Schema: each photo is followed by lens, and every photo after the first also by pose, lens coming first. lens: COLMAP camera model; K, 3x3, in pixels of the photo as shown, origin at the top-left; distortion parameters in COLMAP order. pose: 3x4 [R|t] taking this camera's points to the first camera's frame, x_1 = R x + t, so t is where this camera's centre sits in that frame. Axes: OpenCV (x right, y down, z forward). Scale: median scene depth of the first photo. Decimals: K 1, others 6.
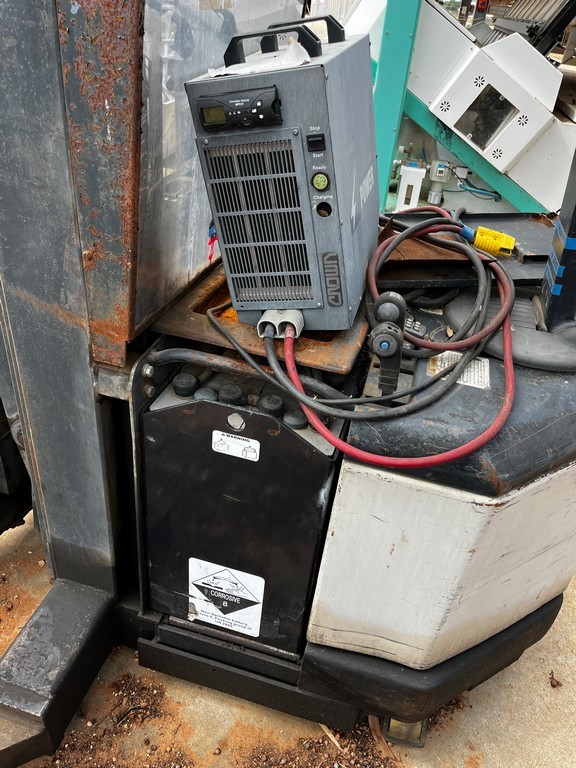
lens RADIAL K [[593.7, 0, 295.5], [0, 593.7, 386.2], [0, 0, 1]] dist [0.017497, 0.000003]
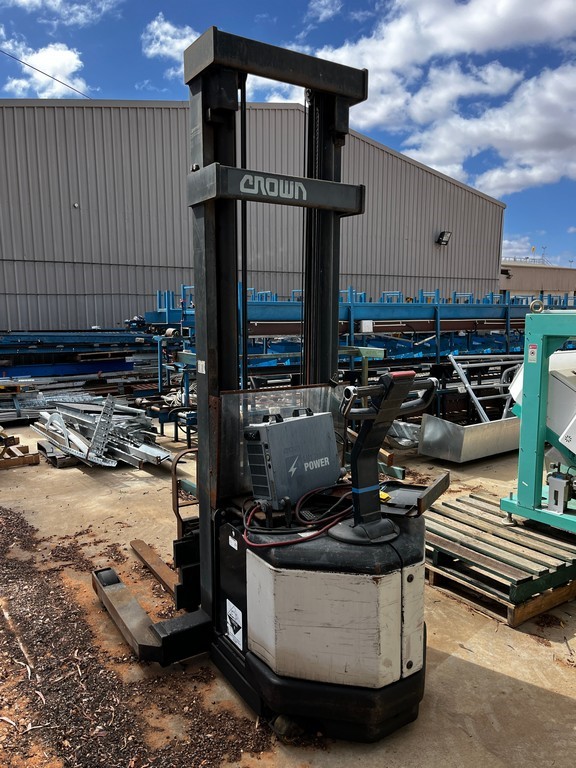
lens RADIAL K [[583.5, 0, 287.0], [0, 583.5, 393.6], [0, 0, 1]] dist [0.046950, -0.001226]
pose [[0.732347, -0.000364, -0.680931, 1.607198], [-0.316118, 0.885526, -0.340461, 0.273396], [0.603106, 0.464590, 0.648397, -0.799716]]
